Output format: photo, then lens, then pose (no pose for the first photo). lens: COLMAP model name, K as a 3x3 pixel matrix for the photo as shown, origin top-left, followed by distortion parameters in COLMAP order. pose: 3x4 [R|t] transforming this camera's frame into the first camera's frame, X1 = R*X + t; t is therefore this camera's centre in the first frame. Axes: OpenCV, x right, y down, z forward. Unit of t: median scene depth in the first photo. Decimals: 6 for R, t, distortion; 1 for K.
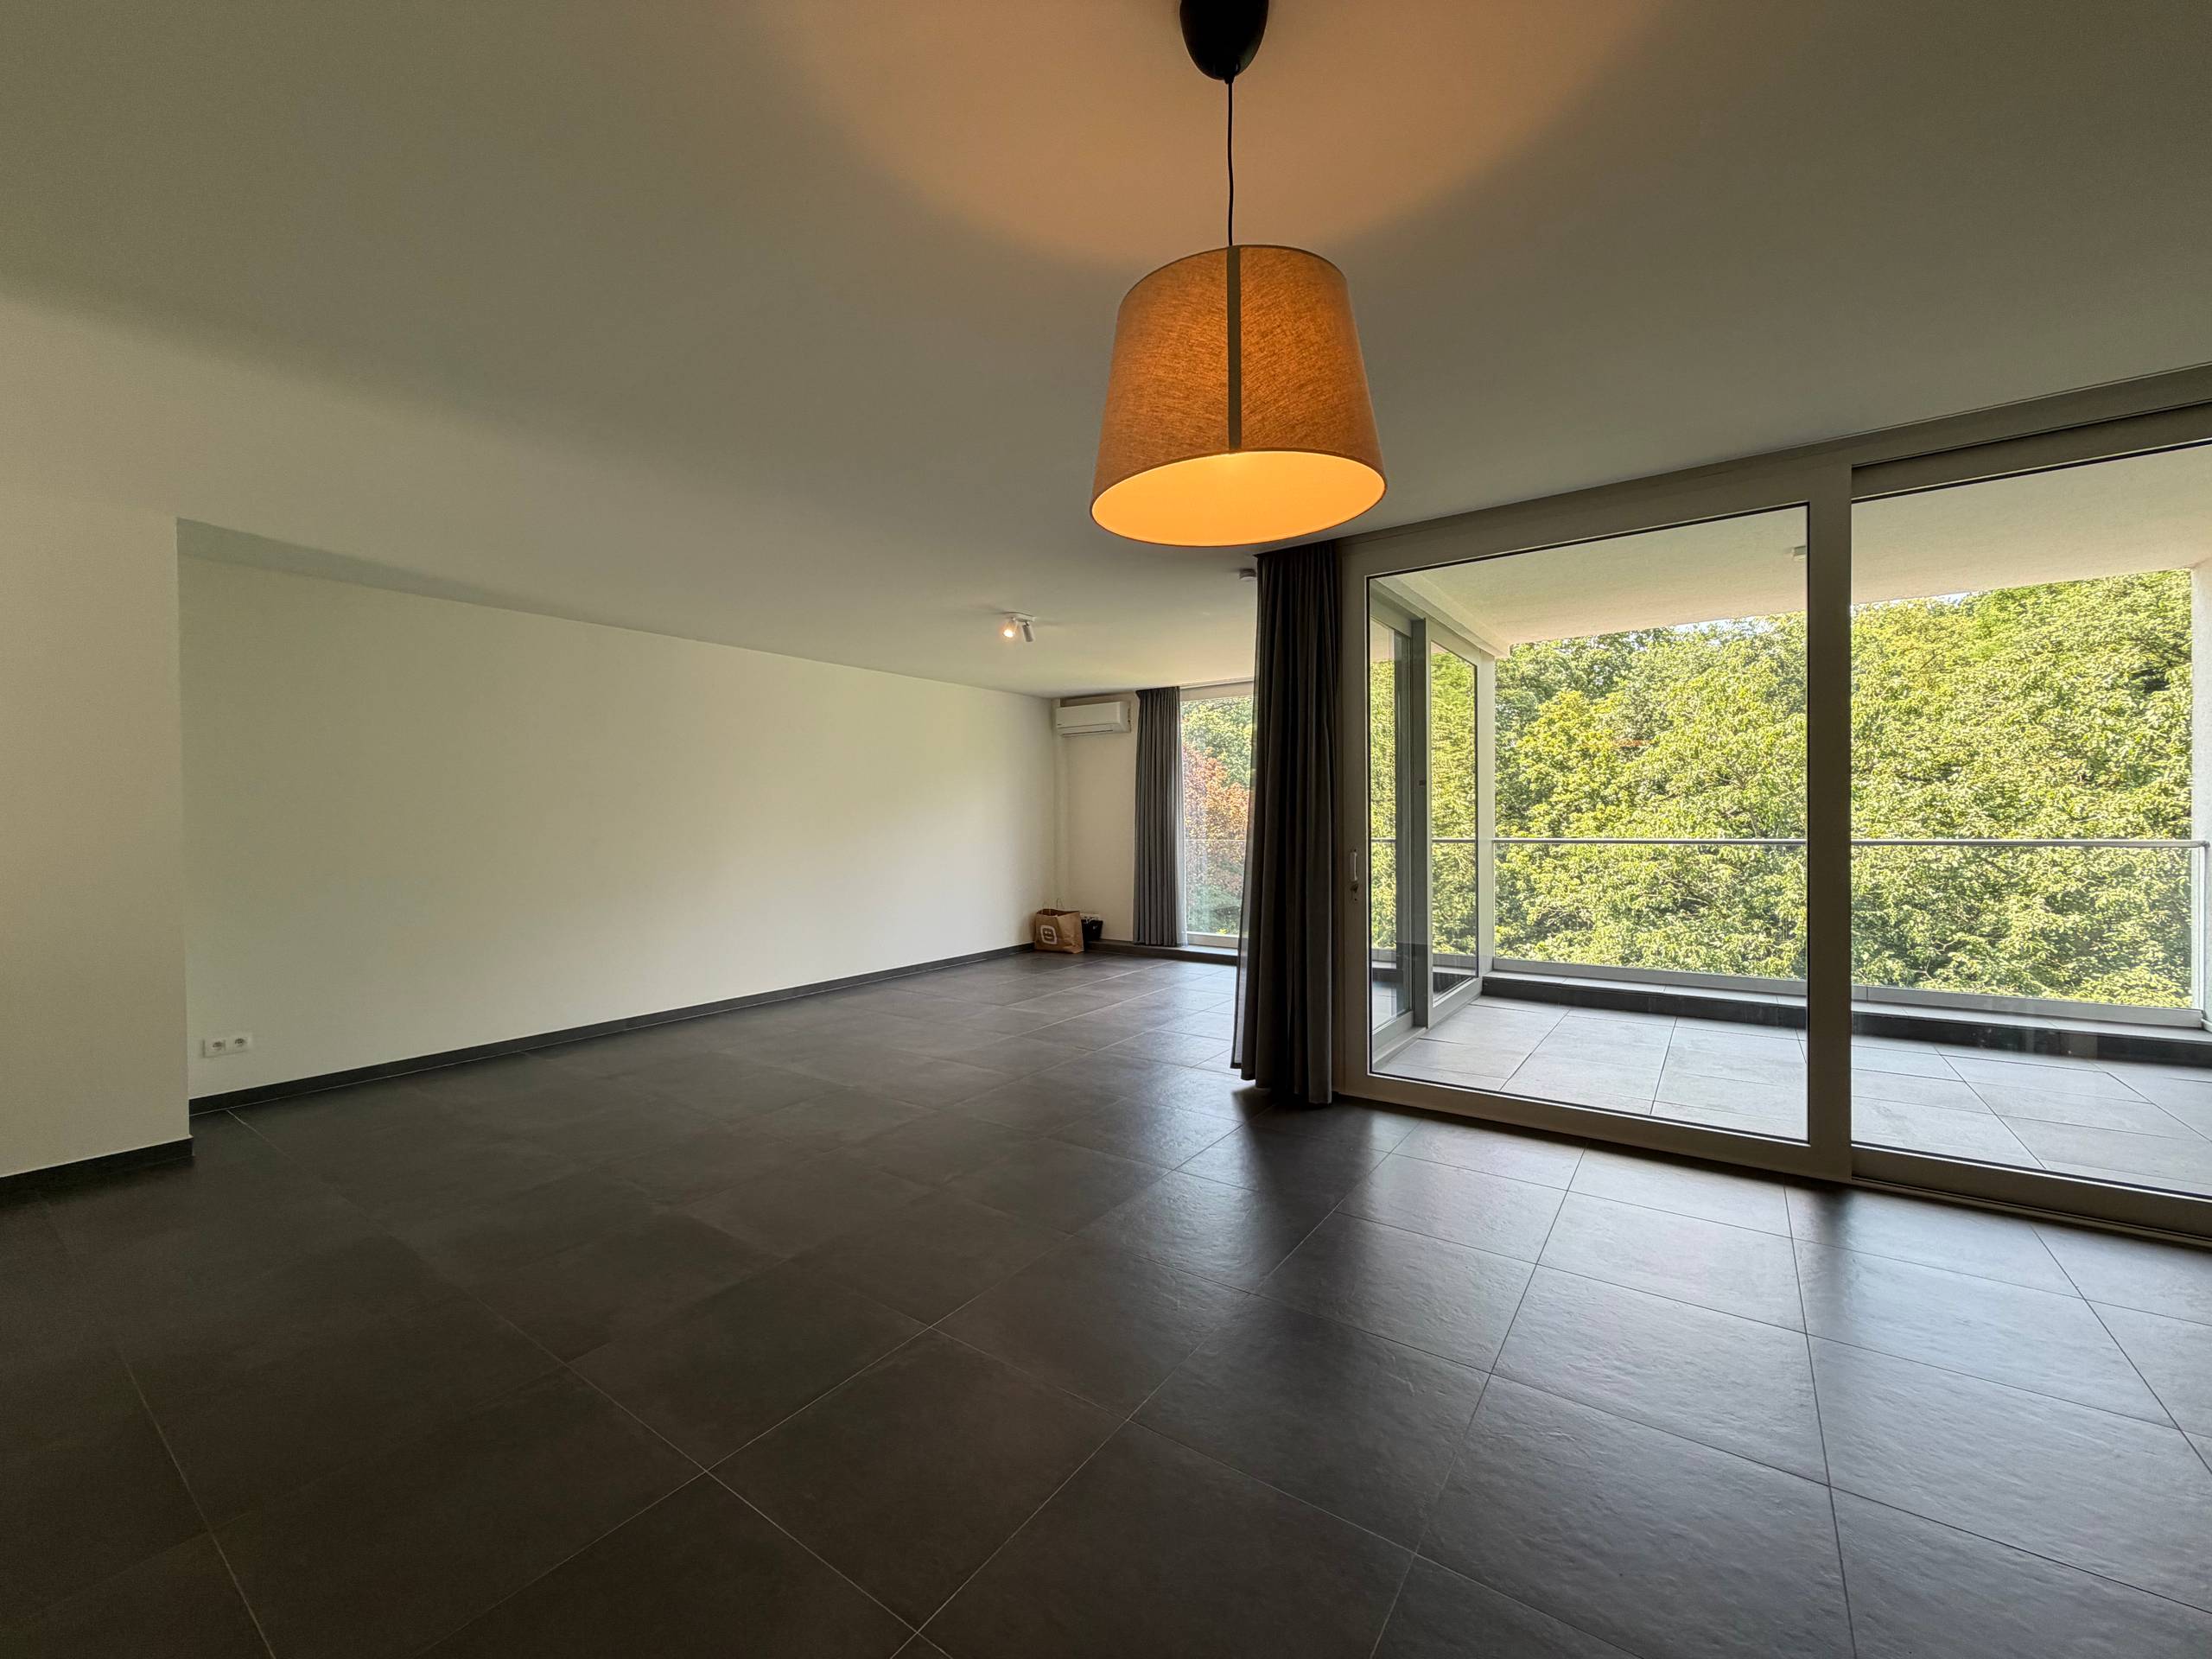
lens RADIAL K [[885.3, 0, 1100.2], [0, 885.3, 829.6], [0, 0, 1]] dist [0.001522, 0.000378]
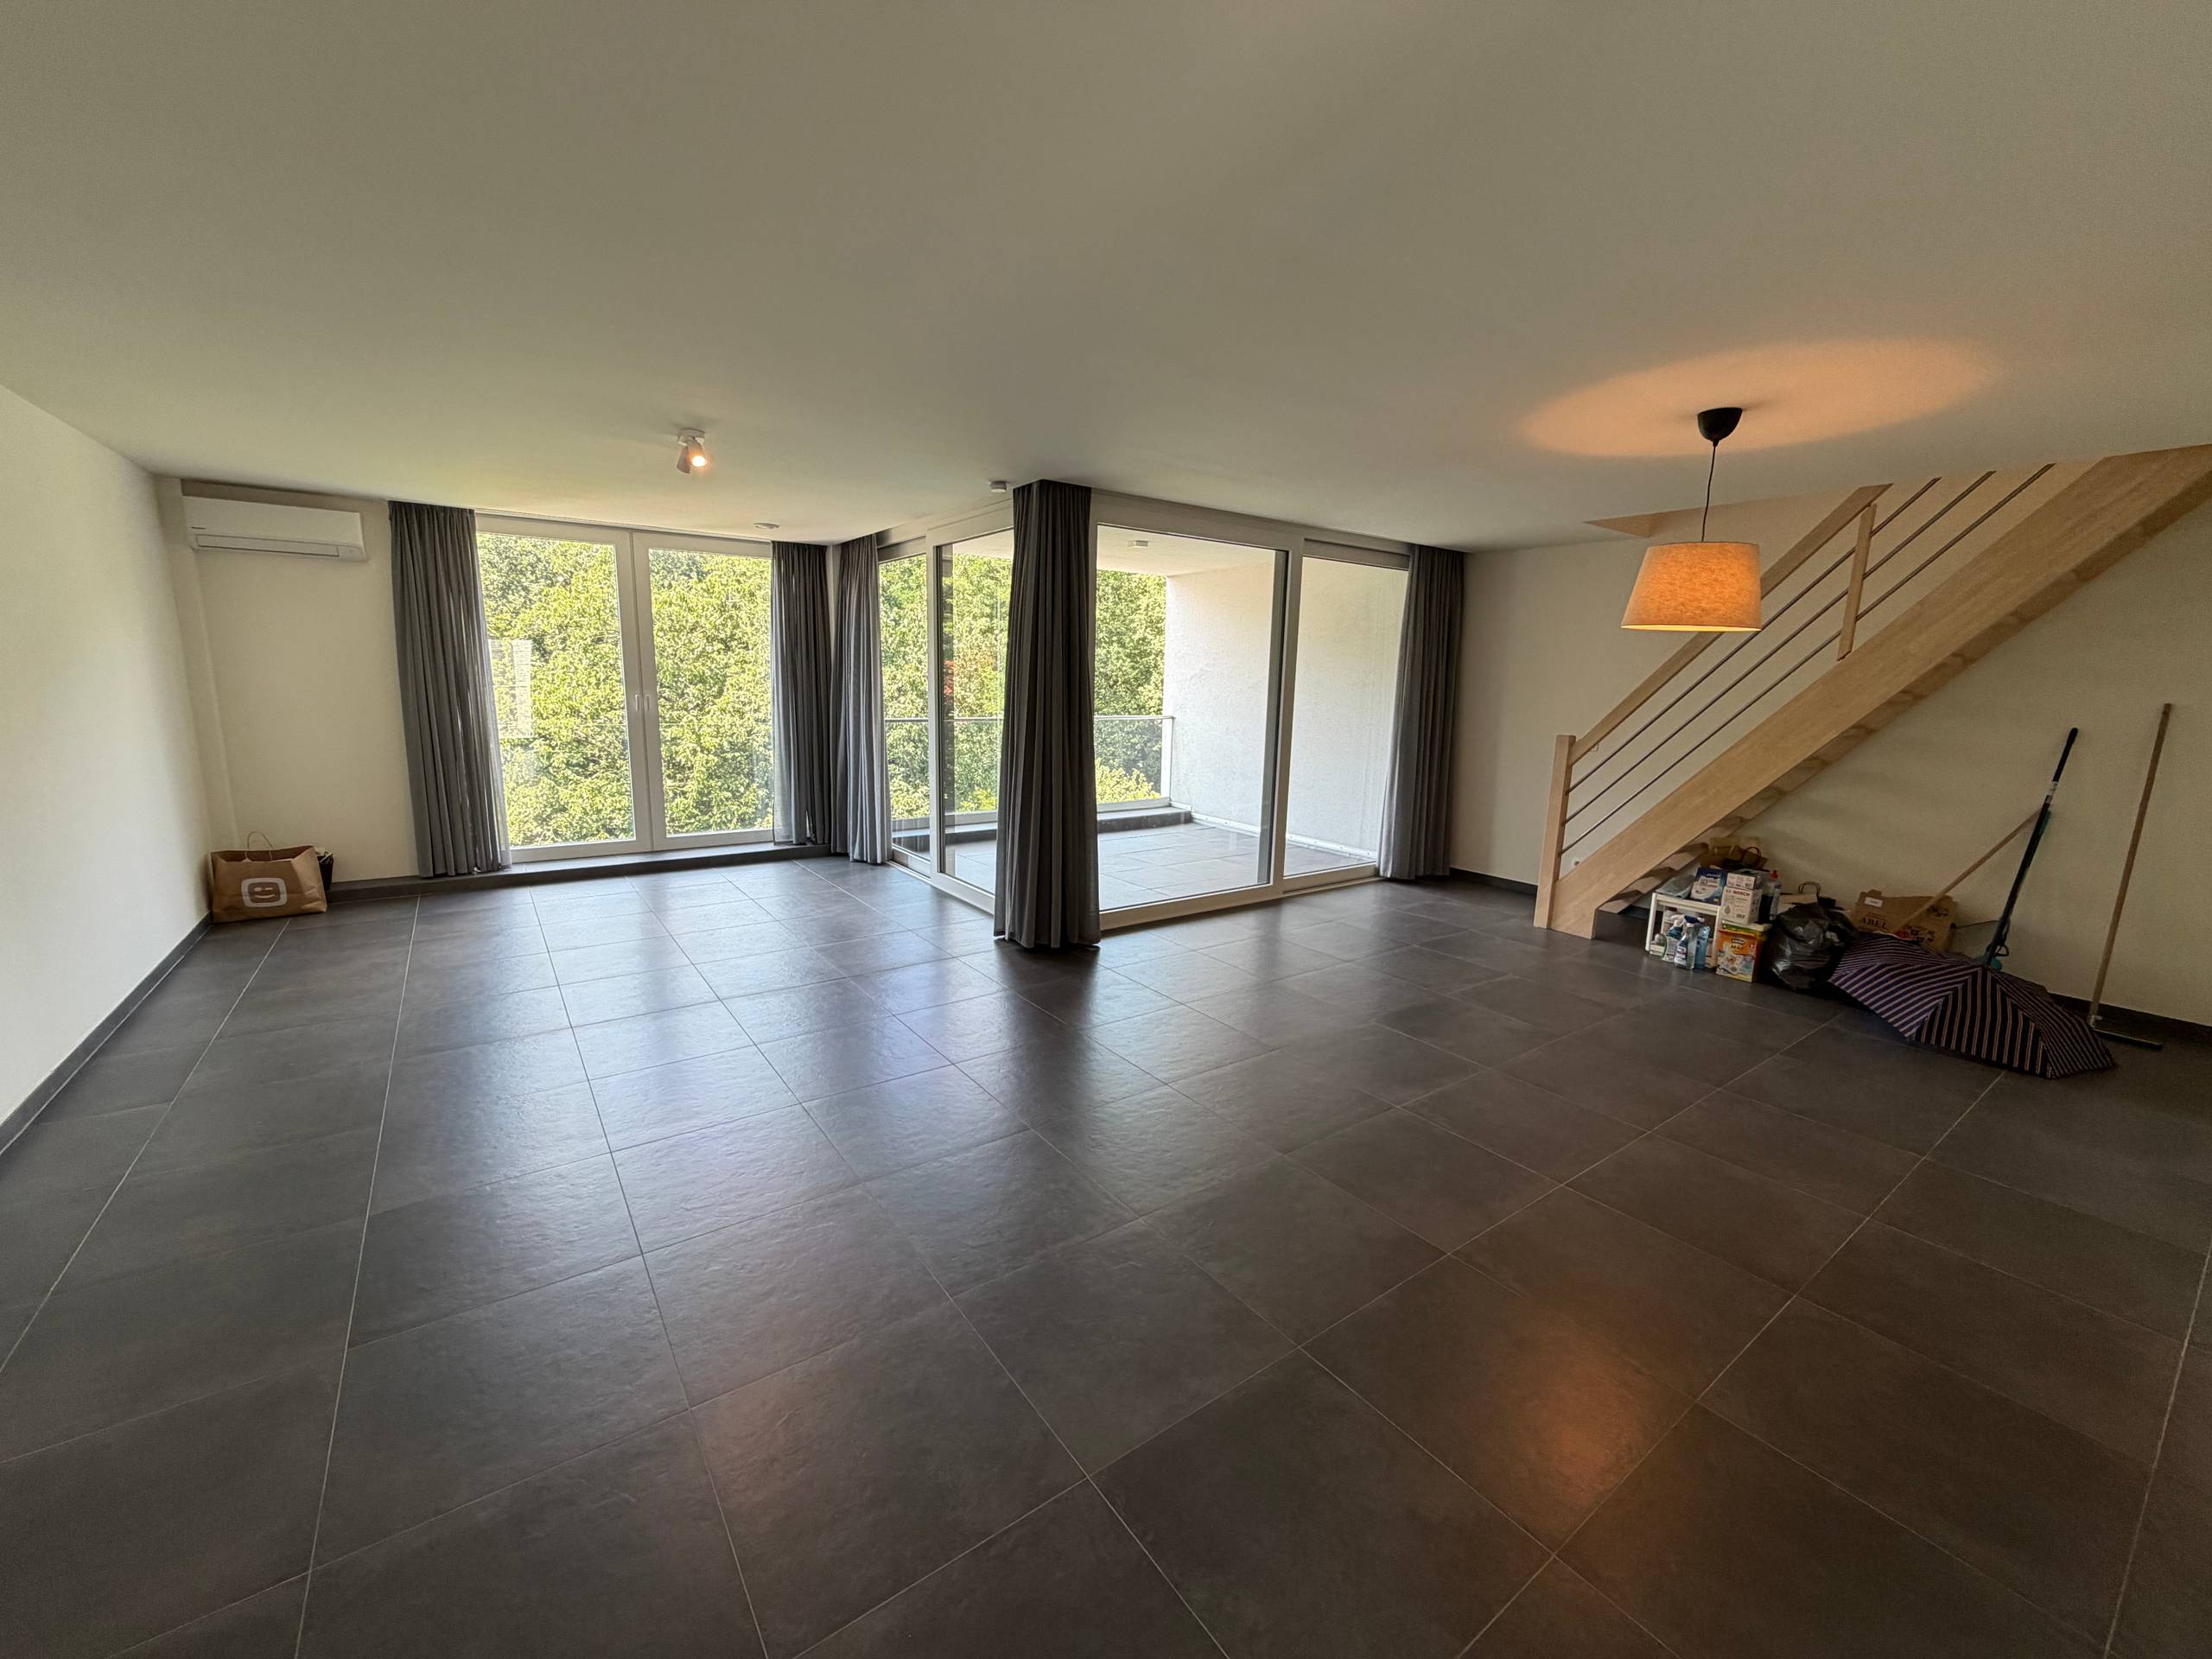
lens RADIAL K [[885.3, 0, 1100.2], [0, 885.3, 829.6], [0, 0, 1]] dist [0.001522, 0.000378]
pose [[0.334087, -0.144814, 0.931351, -0.428557], [-0.016150, 0.987102, 0.159276, -0.029483], [-0.942404, -0.068253, 0.327440, 0.266768]]
